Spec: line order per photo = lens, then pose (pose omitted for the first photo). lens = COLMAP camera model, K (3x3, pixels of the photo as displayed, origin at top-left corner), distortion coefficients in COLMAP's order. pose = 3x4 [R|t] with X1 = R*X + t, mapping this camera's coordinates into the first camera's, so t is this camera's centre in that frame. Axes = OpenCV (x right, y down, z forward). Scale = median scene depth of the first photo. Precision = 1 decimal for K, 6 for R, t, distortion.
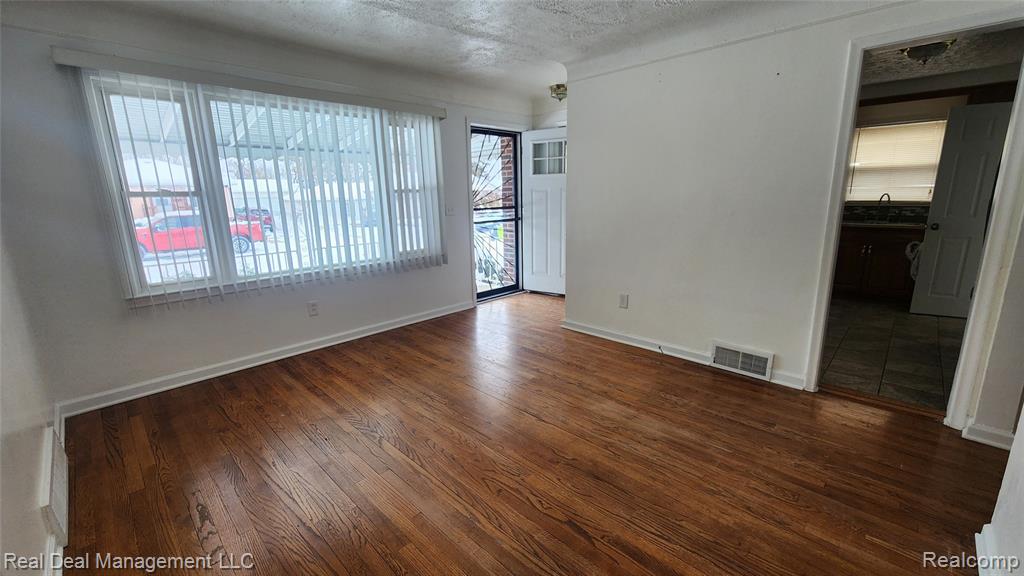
lens RADIAL K [[419.7, 0, 514.7], [0, 419.7, 288.6], [0, 0, 1]] dist [-0.001524, -0.000086]
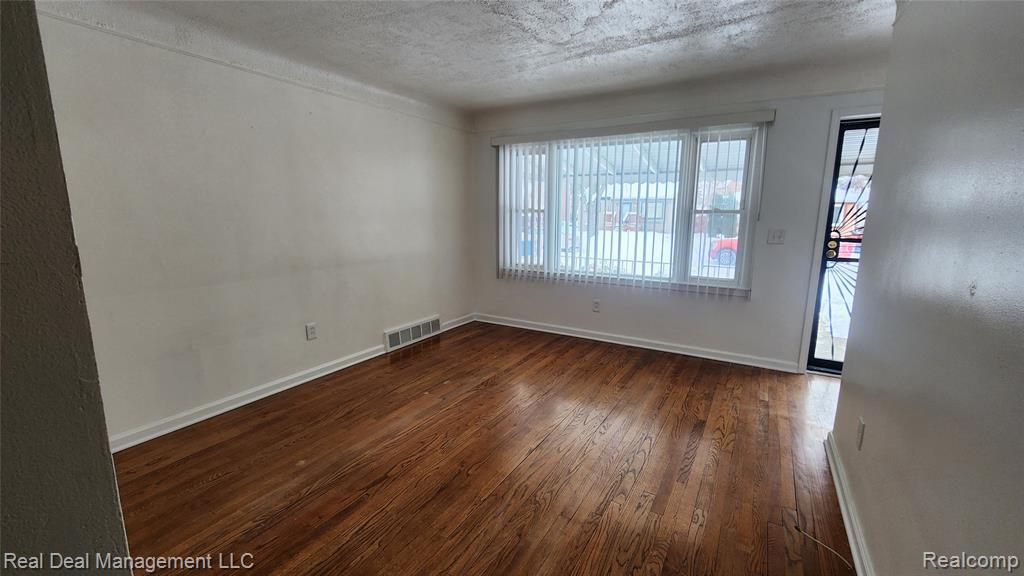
lens RADIAL K [[423.3, 0, 512.0], [0, 423.3, 288.0], [0, 0, 1]] dist [0.039608, 0.000040]
pose [[0.232303, 0.200088, -0.951840, 0.716318], [-0.224580, 0.963202, 0.147666, -0.148381], [0.946361, 0.179461, 0.268690, 0.482011]]
